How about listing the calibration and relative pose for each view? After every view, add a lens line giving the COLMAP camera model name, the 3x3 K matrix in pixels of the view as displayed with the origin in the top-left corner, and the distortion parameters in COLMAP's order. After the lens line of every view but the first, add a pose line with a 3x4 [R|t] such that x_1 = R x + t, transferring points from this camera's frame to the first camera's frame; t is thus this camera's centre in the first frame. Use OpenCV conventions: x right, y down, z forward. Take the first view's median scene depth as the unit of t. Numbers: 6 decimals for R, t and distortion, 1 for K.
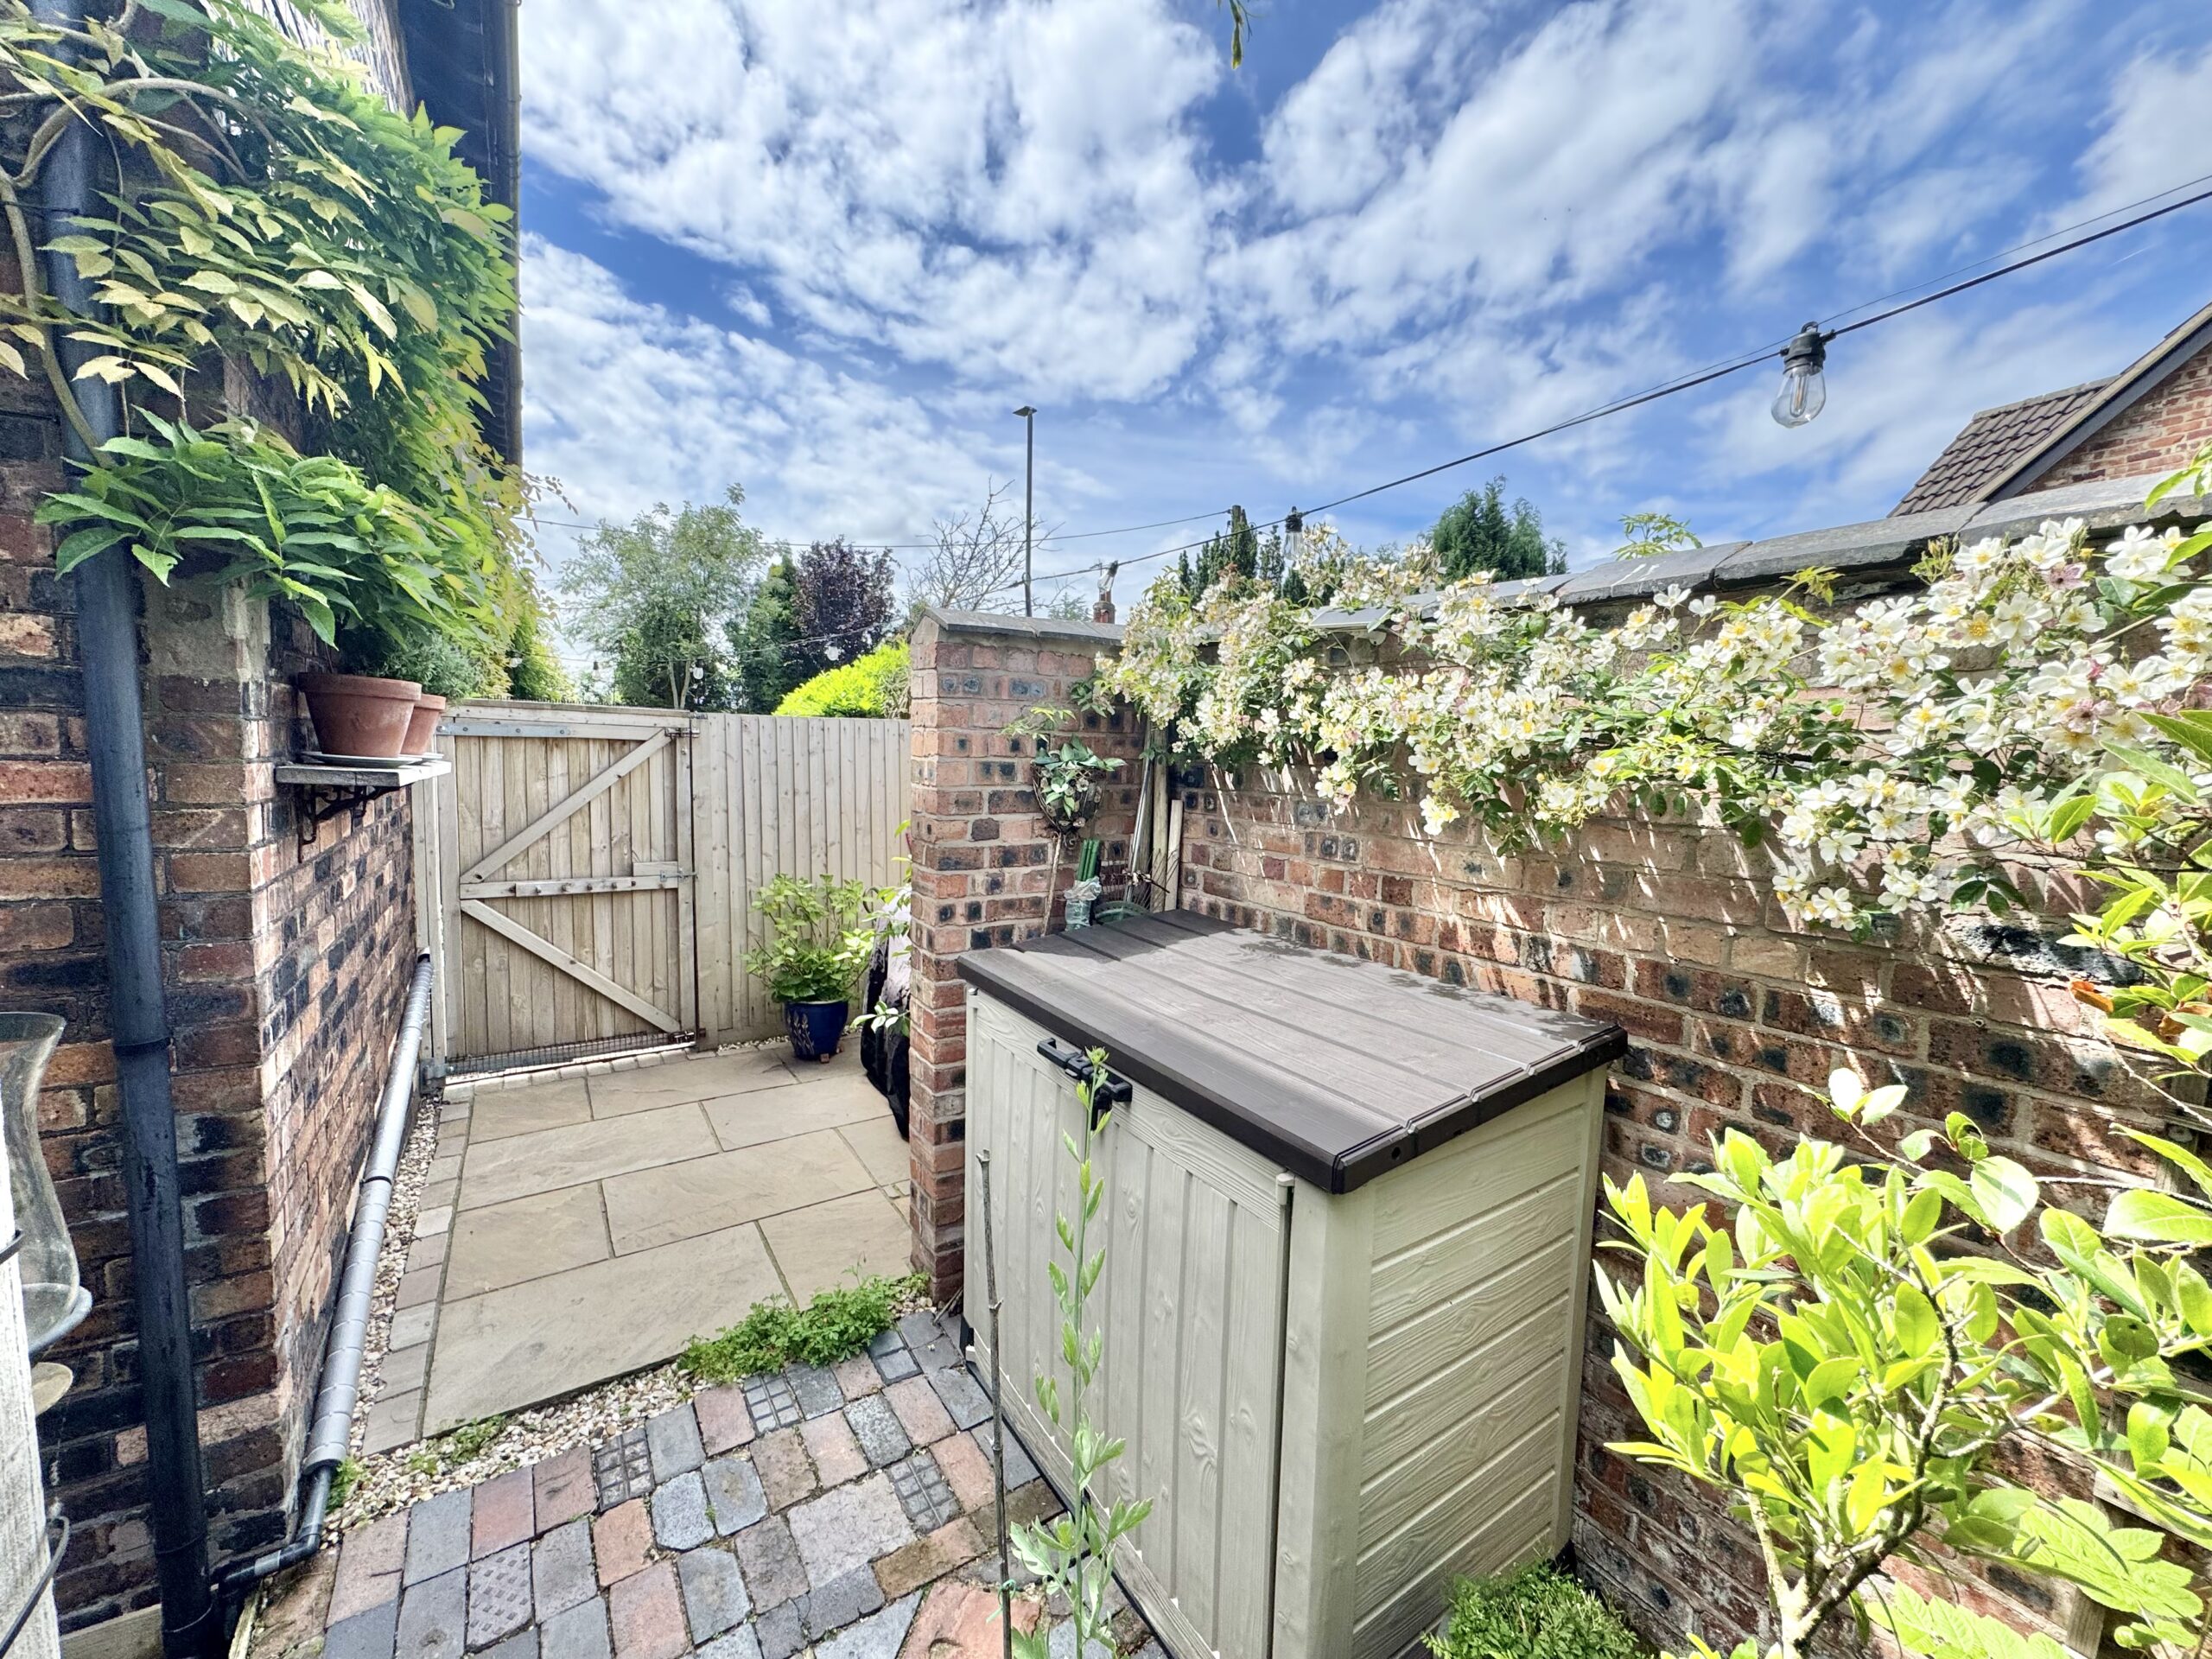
lens RADIAL K [[878.0, 0, 1107.6], [0, 878.0, 827.7], [0, 0, 1]] dist [-0.005117, 0.000872]
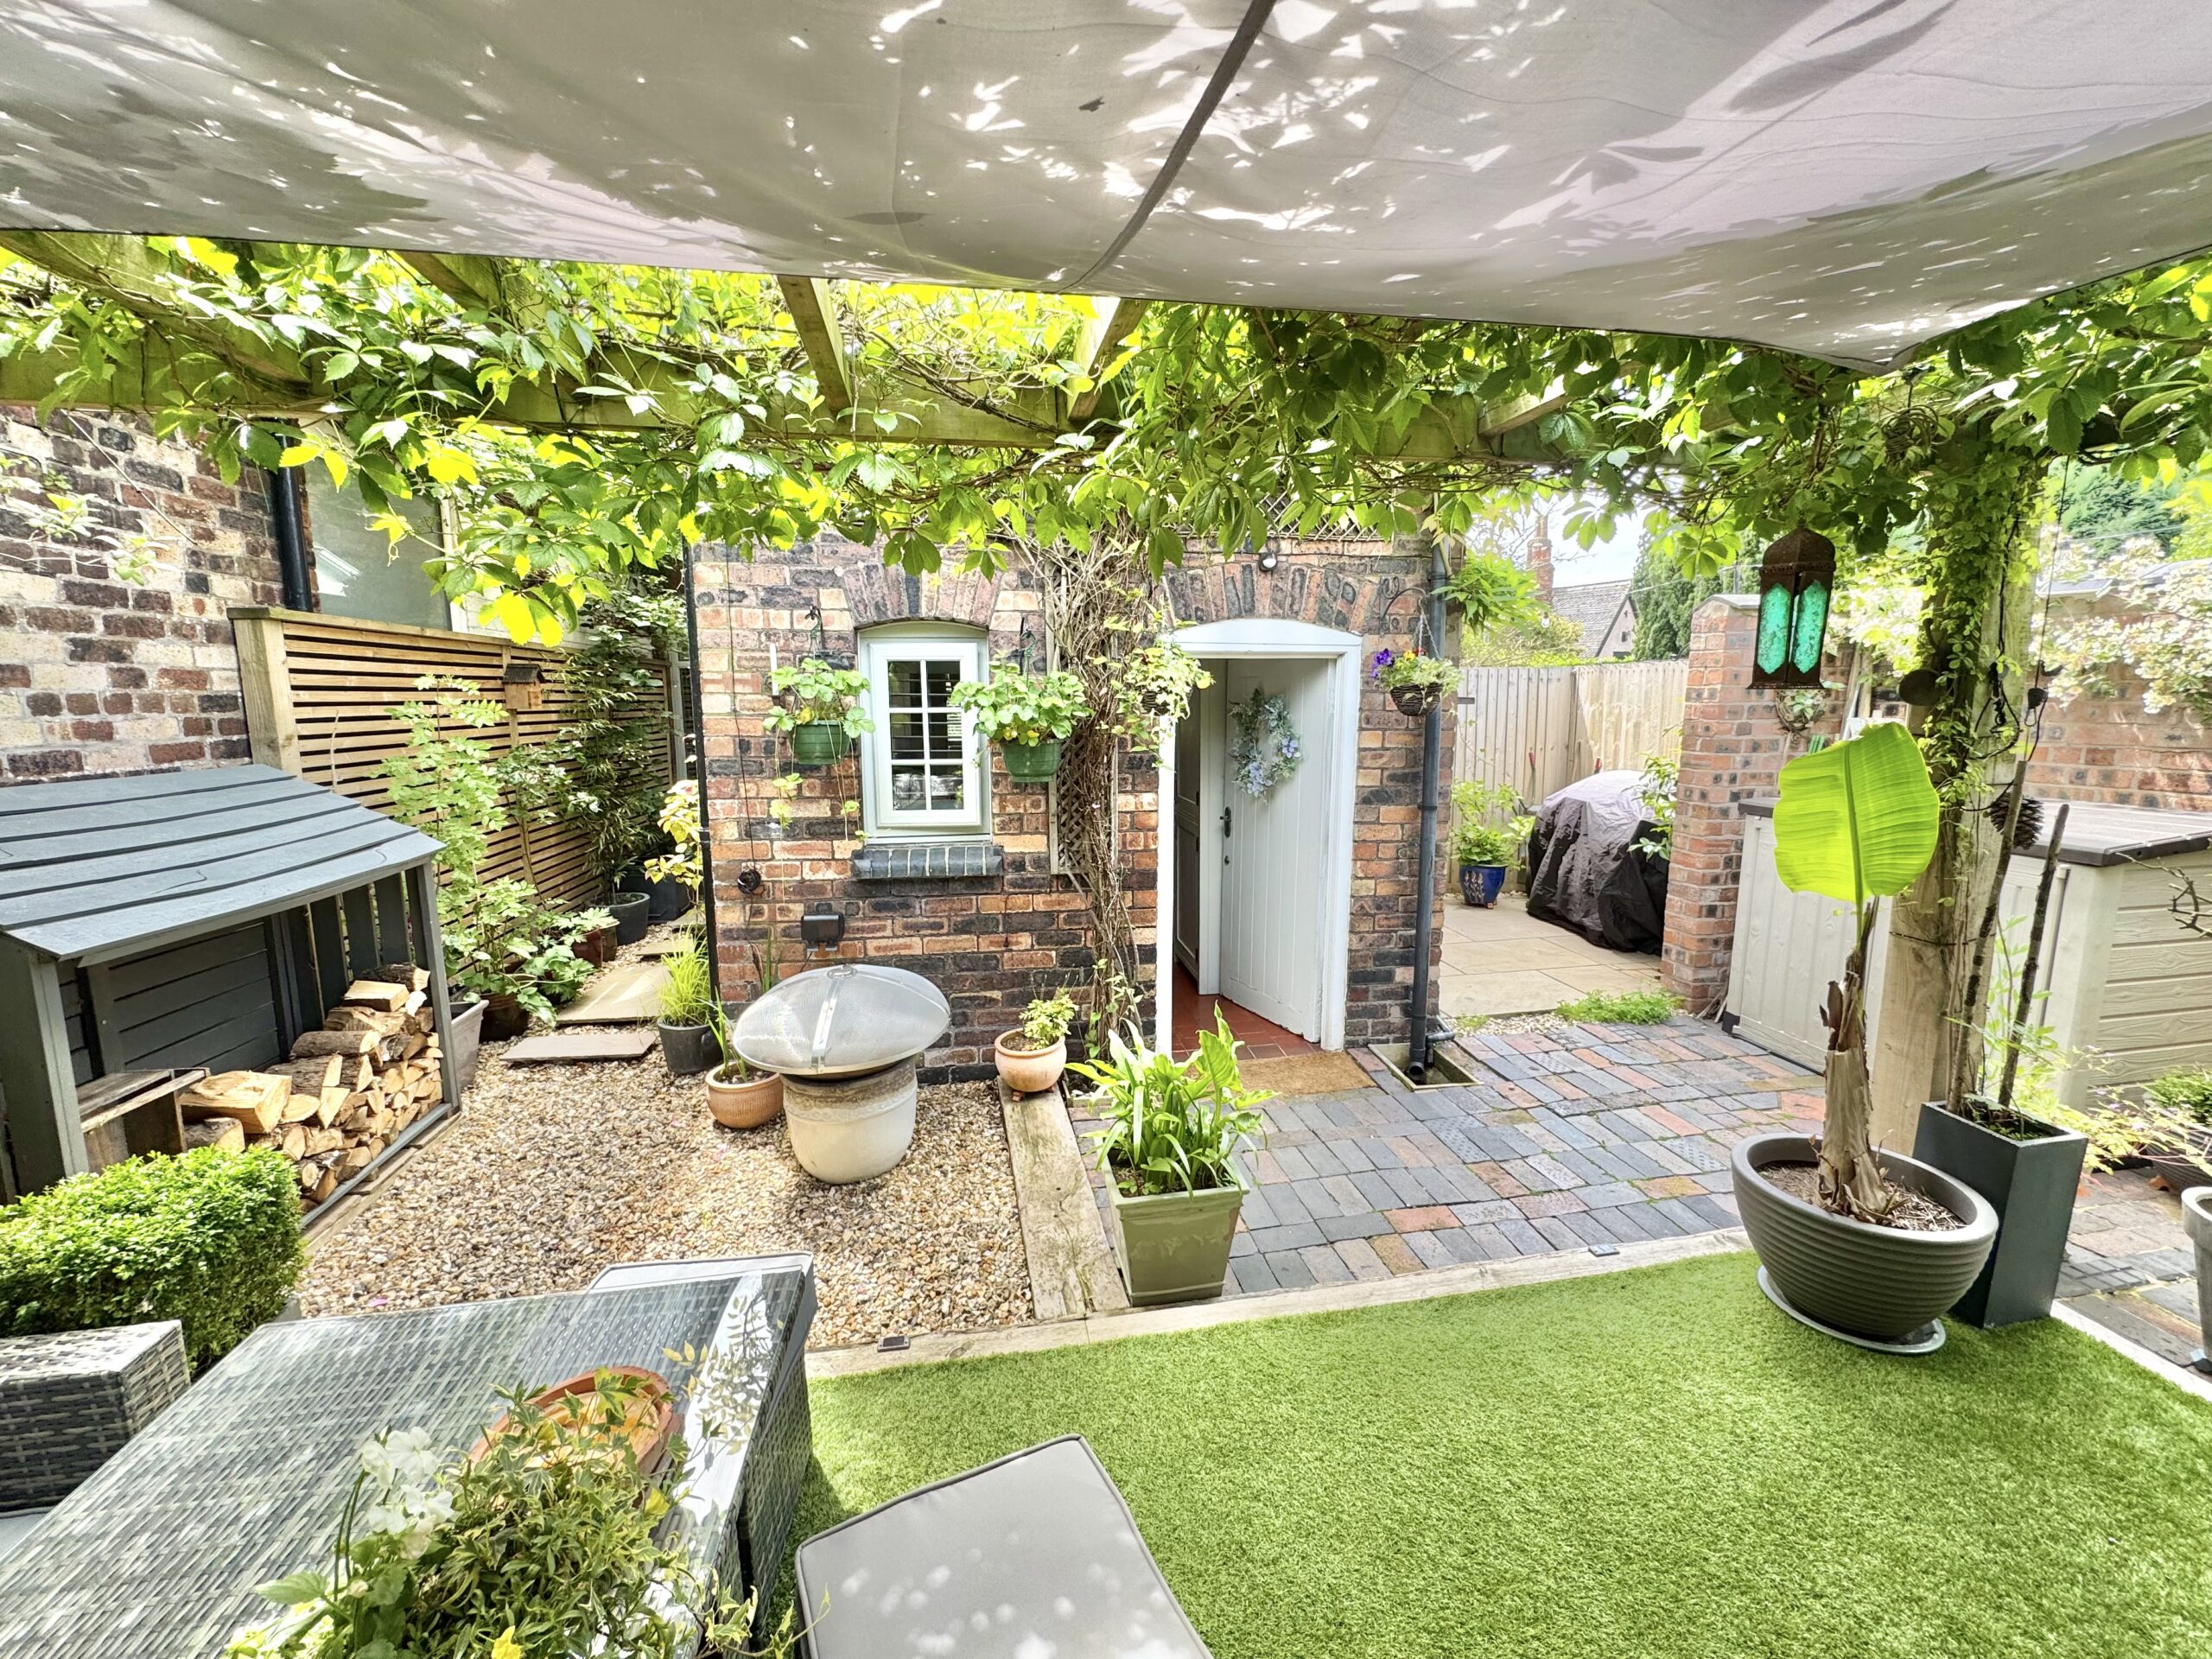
lens RADIAL K [[878.0, 0, 1105.9], [0, 878.0, 827.5], [0, 0, 1]] dist [-0.005117, 0.000872]
pose [[0.914416, 0.029056, -0.403732, -0.846803], [-0.007792, 0.998499, 0.054212, 0.160783], [0.404701, -0.046427, 0.913270, -1.485361]]
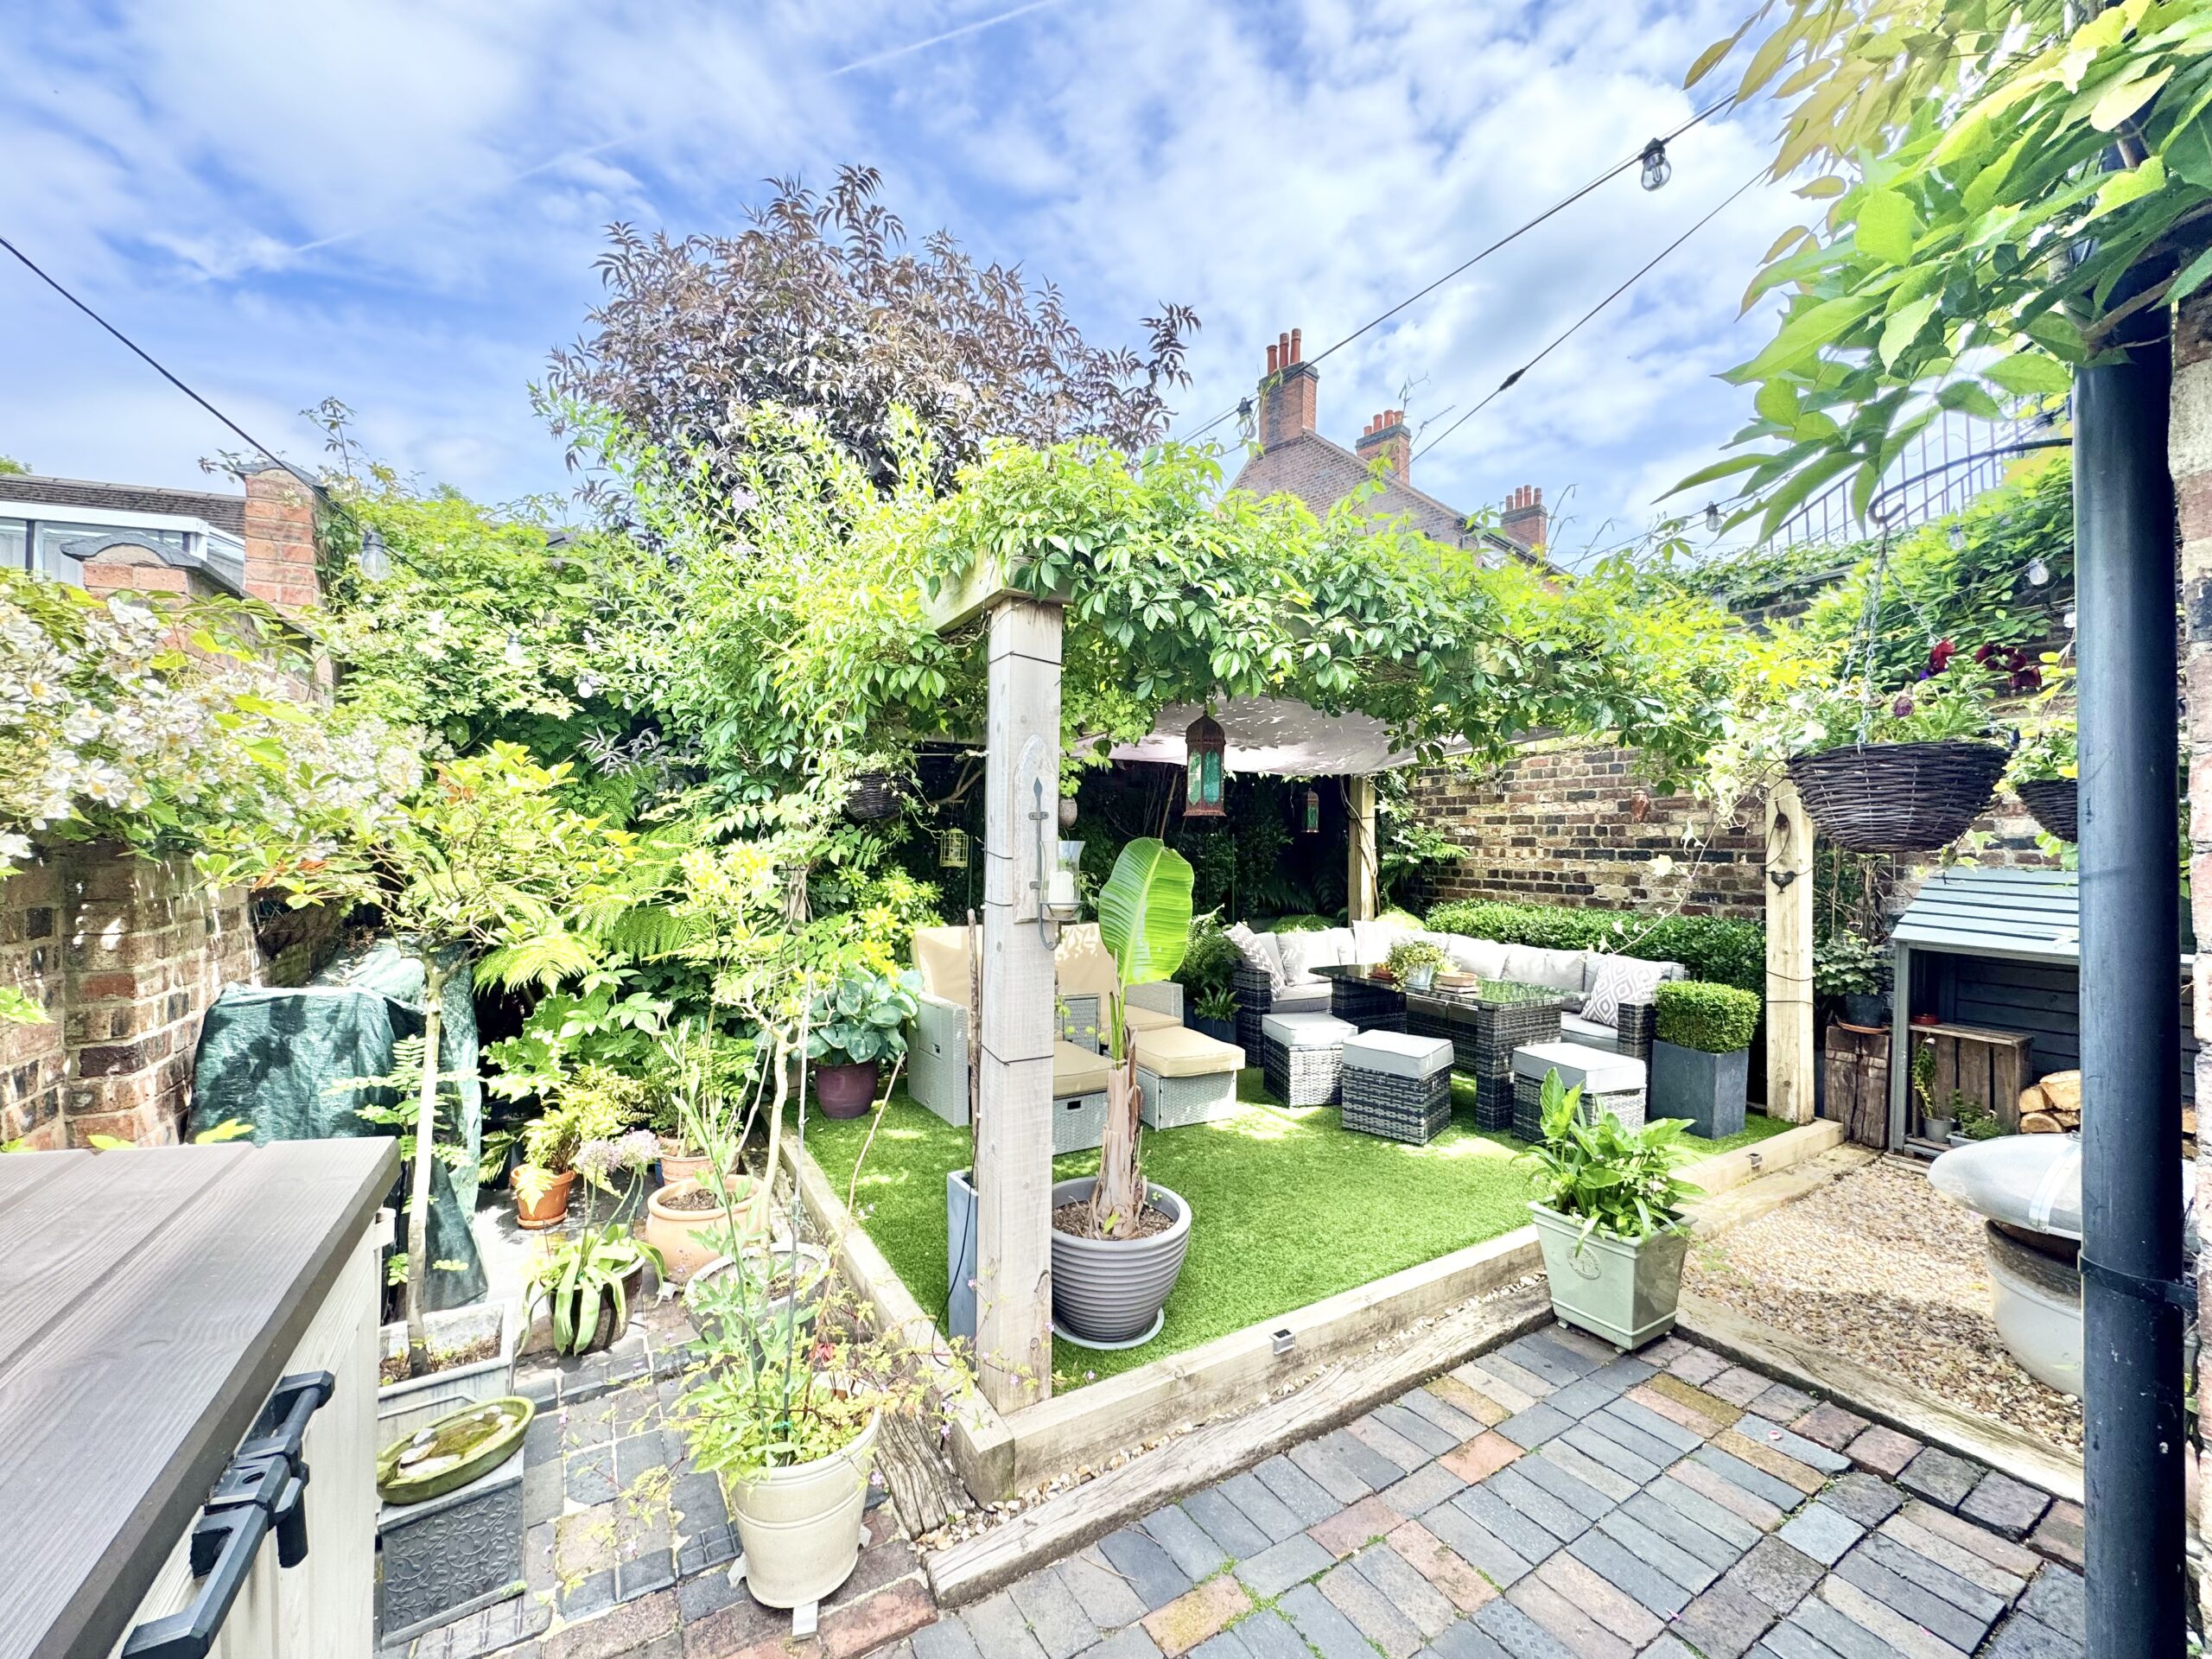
lens RADIAL K [[878.0, 0, 1108.3], [0, 878.0, 830.7], [0, 0, 1]] dist [-0.005117, 0.000872]
pose [[-0.998739, -0.021717, 0.045259, -0.429357], [-0.017936, 0.996443, 0.082342, -0.060897], [-0.046886, 0.081427, -0.995576, 1.411847]]
